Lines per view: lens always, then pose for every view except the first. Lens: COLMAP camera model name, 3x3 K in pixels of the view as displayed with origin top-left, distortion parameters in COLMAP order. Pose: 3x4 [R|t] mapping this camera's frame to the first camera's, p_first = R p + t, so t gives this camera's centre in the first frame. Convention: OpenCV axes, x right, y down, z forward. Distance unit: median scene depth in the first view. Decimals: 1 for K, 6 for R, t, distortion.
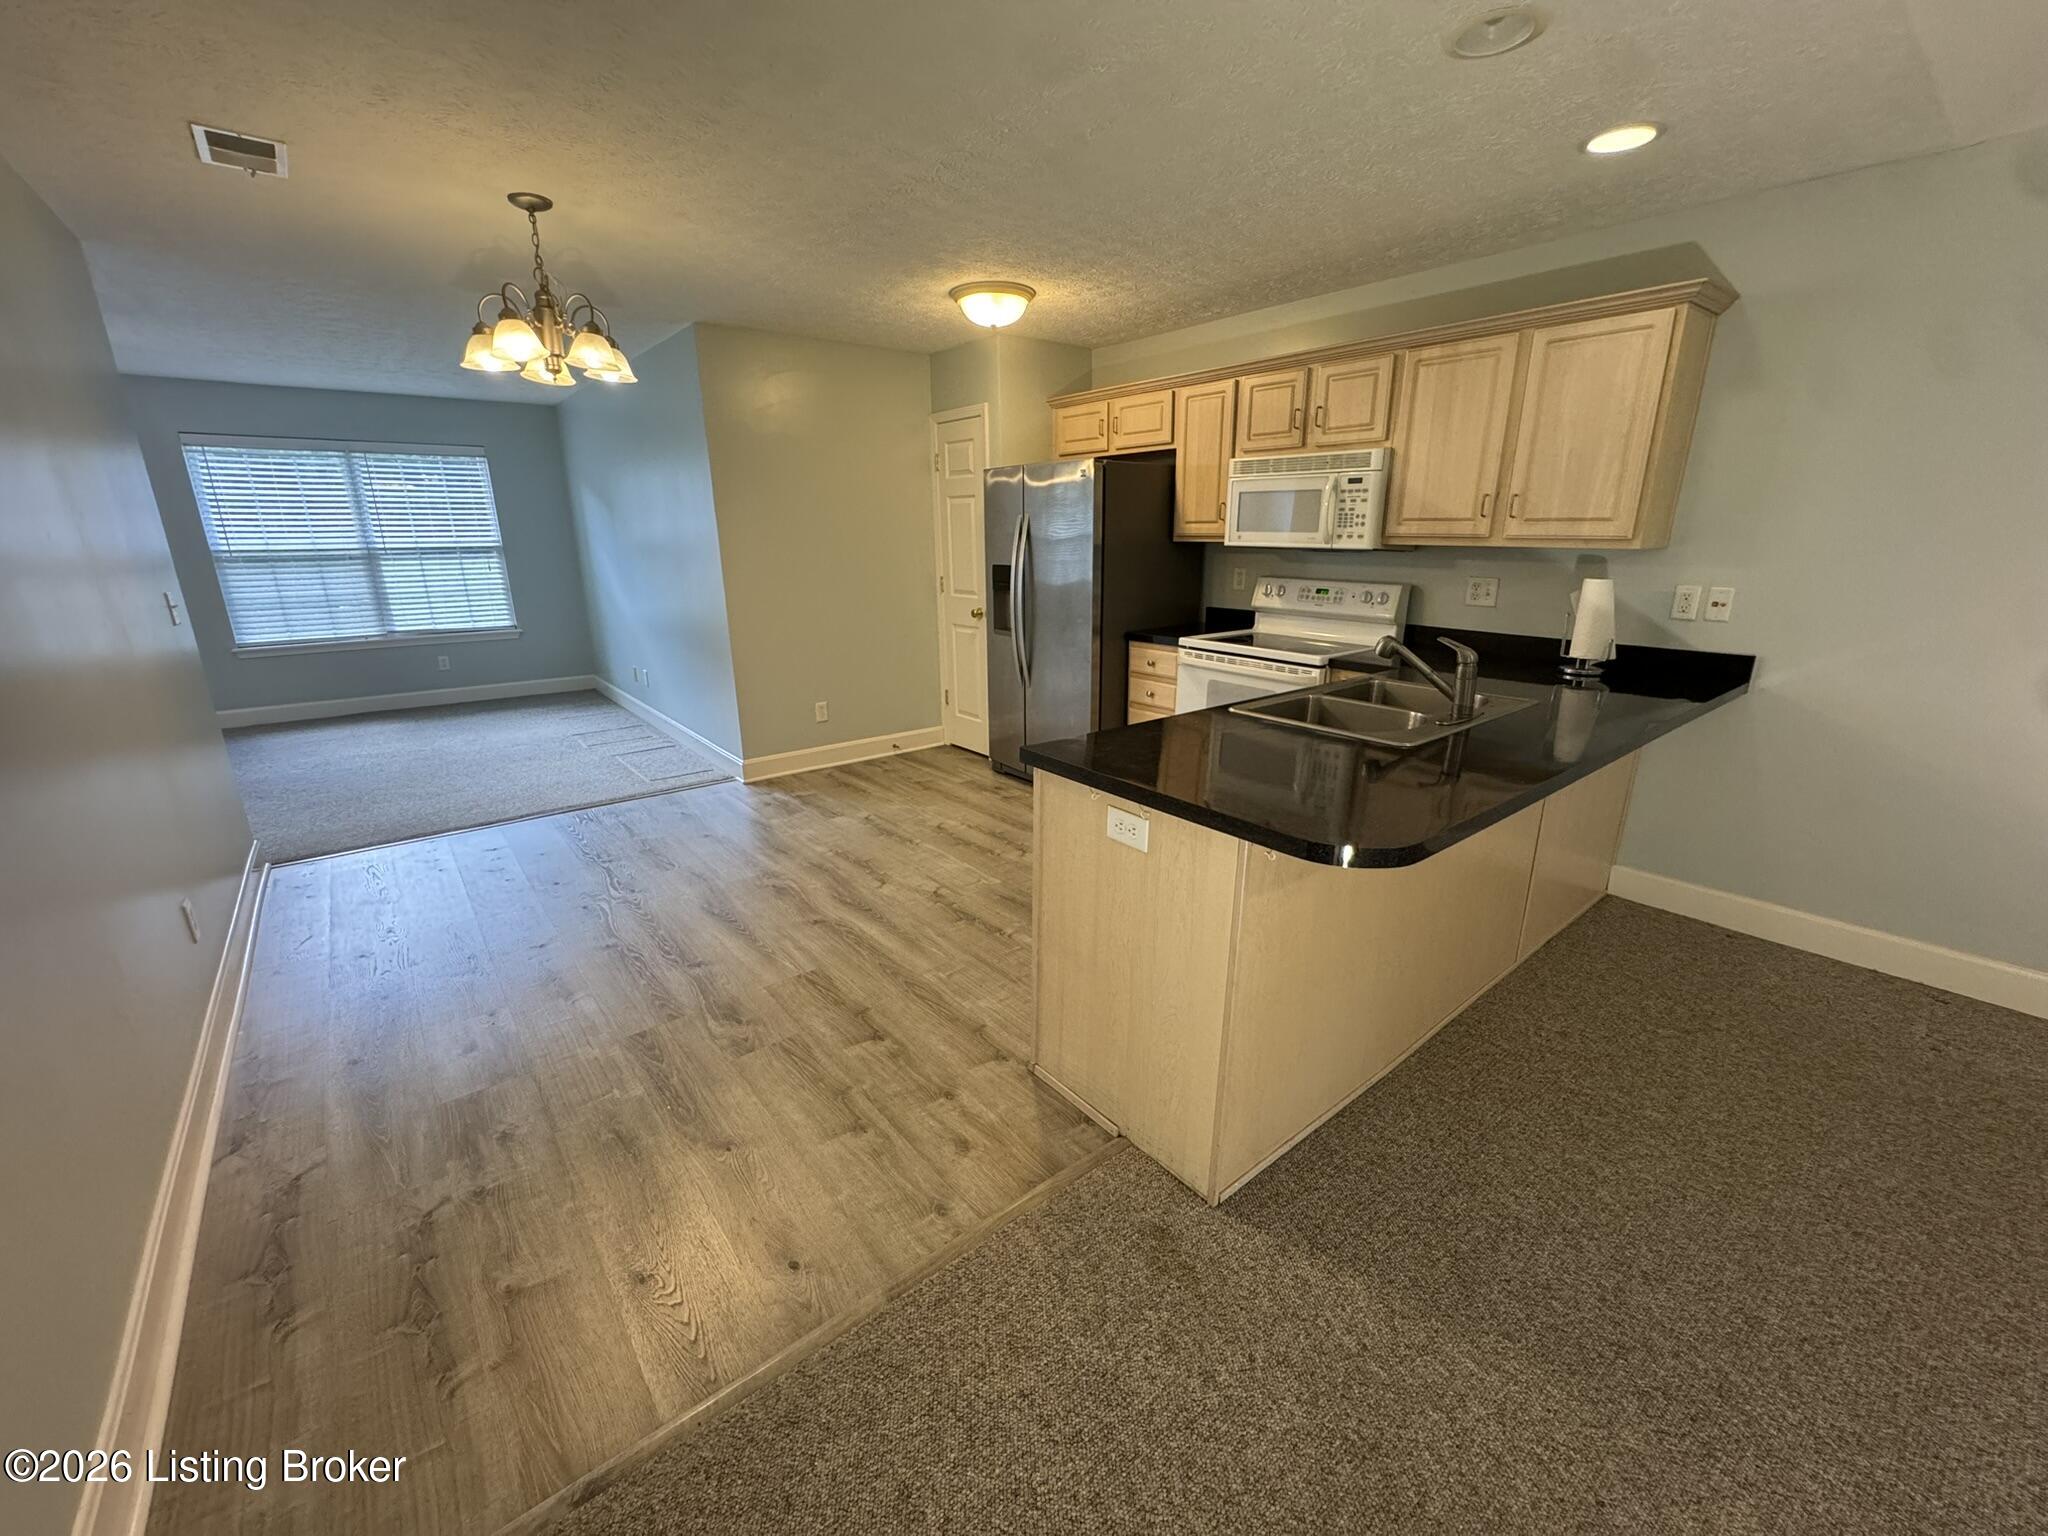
lens RADIAL K [[821.9, 0, 1026.3], [0, 821.9, 768.9], [0, 0, 1]] dist [-0.004532, 0.000185]
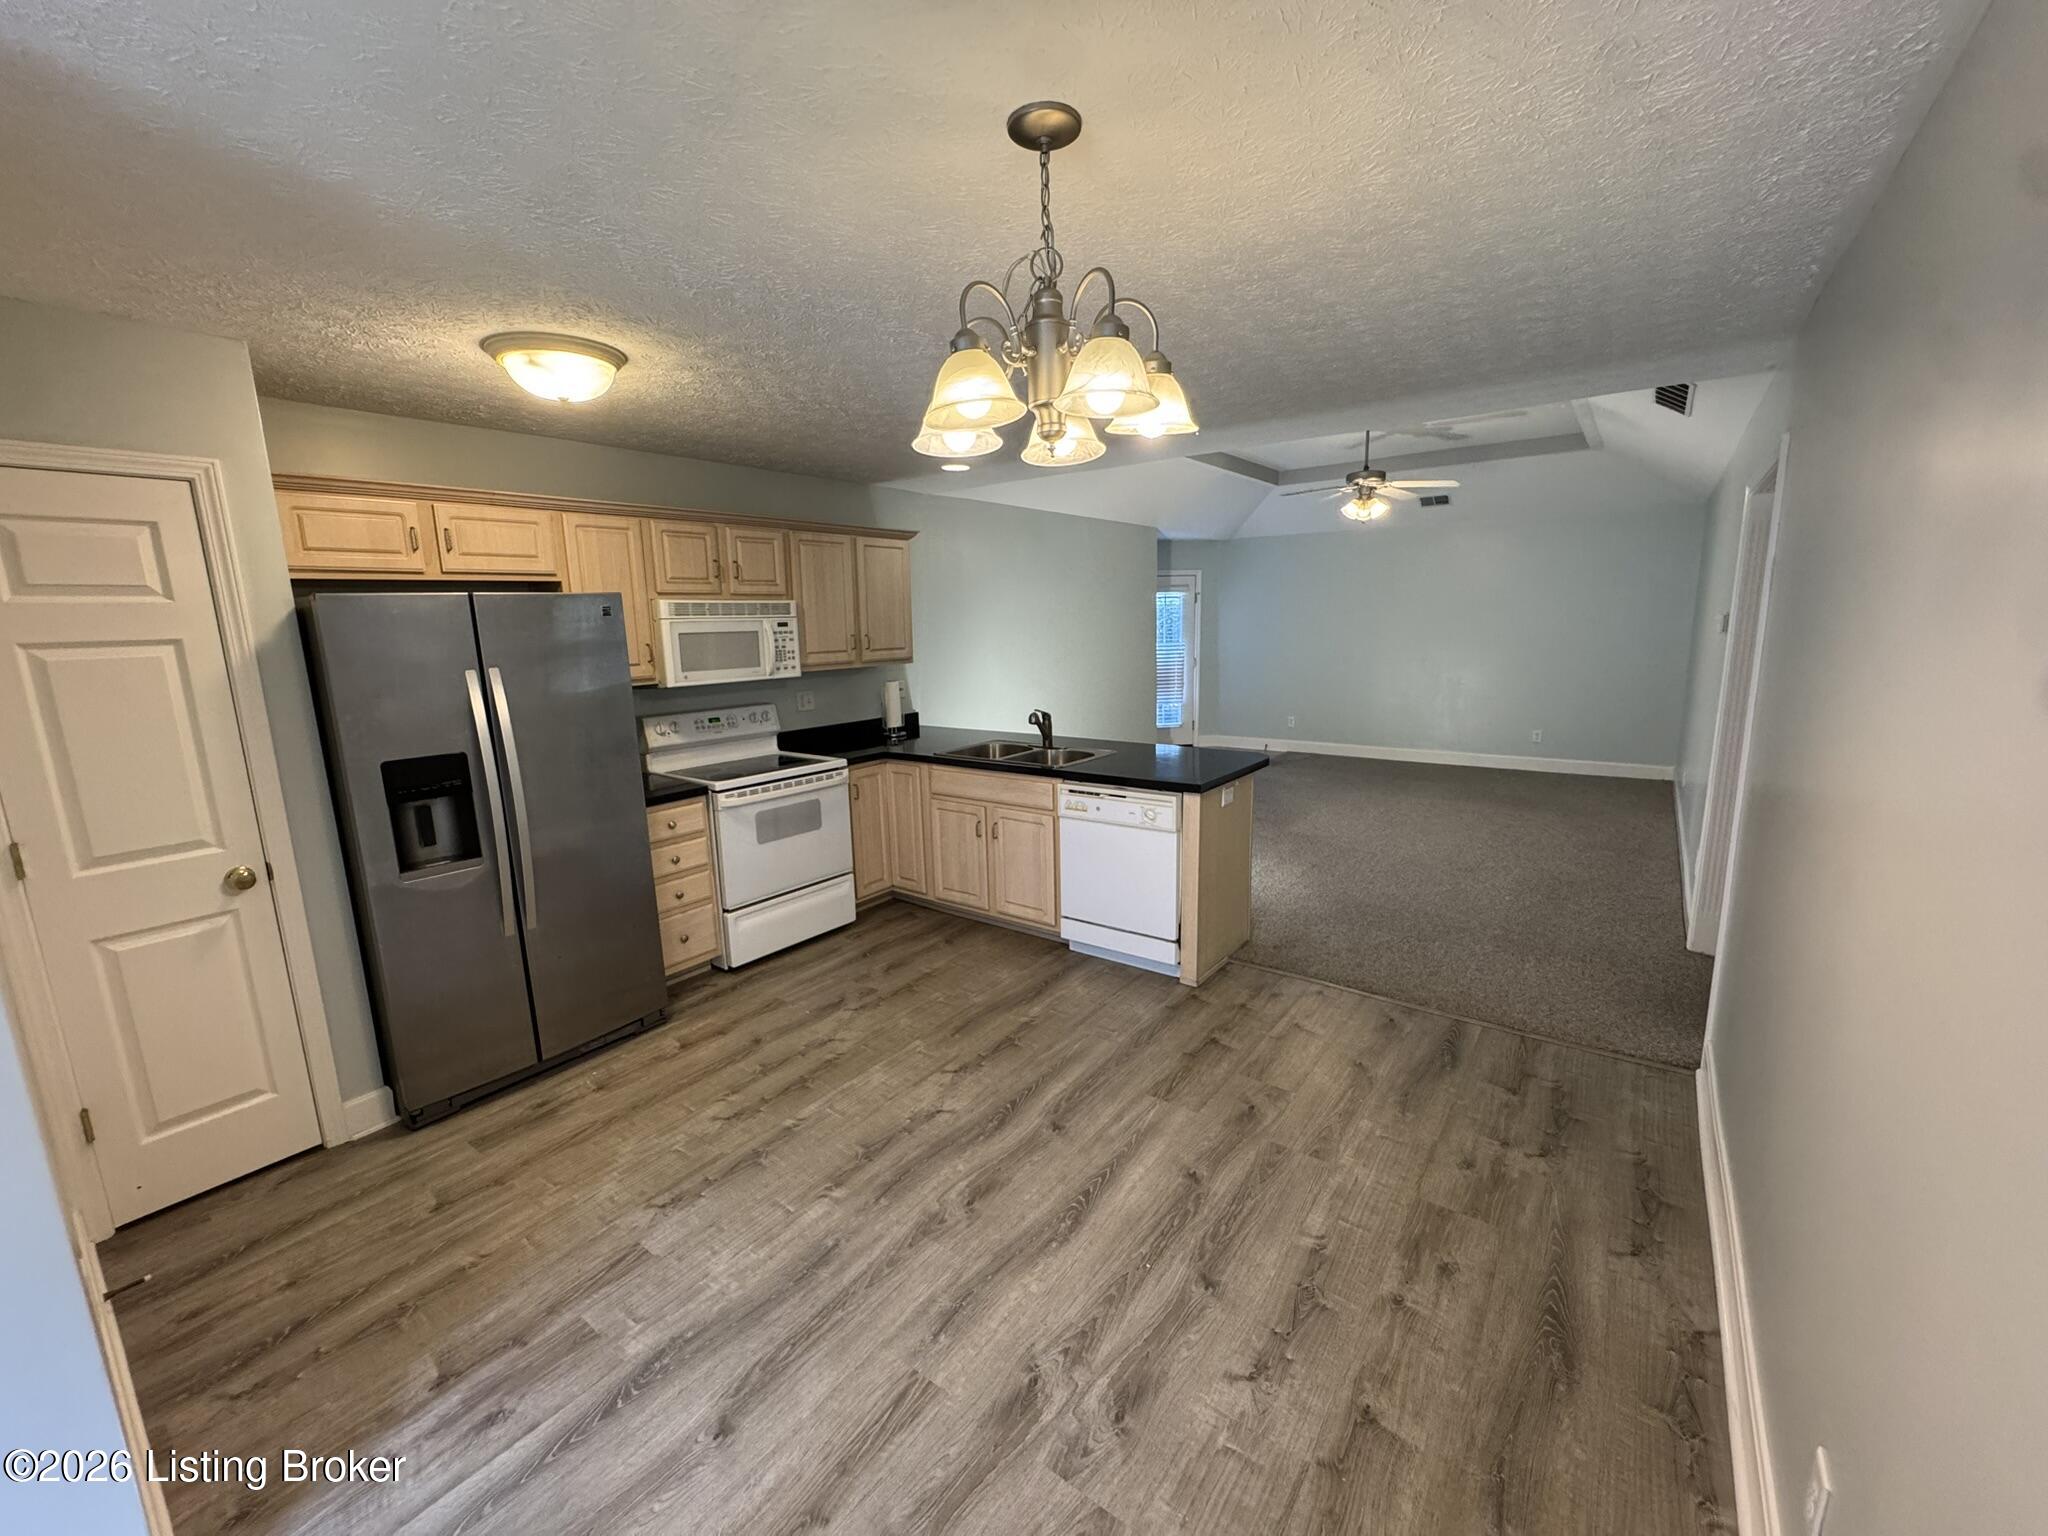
lens RADIAL K [[821.9, 0, 1016.8], [0, 821.9, 772.7], [0, 0, 1]] dist [-0.004532, 0.000185]
pose [[-0.240366, -0.171614, 0.955391, -0.869526], [0.297224, 0.923958, 0.240746, -0.324365], [-0.924057, 0.341833, -0.171080, 0.923707]]
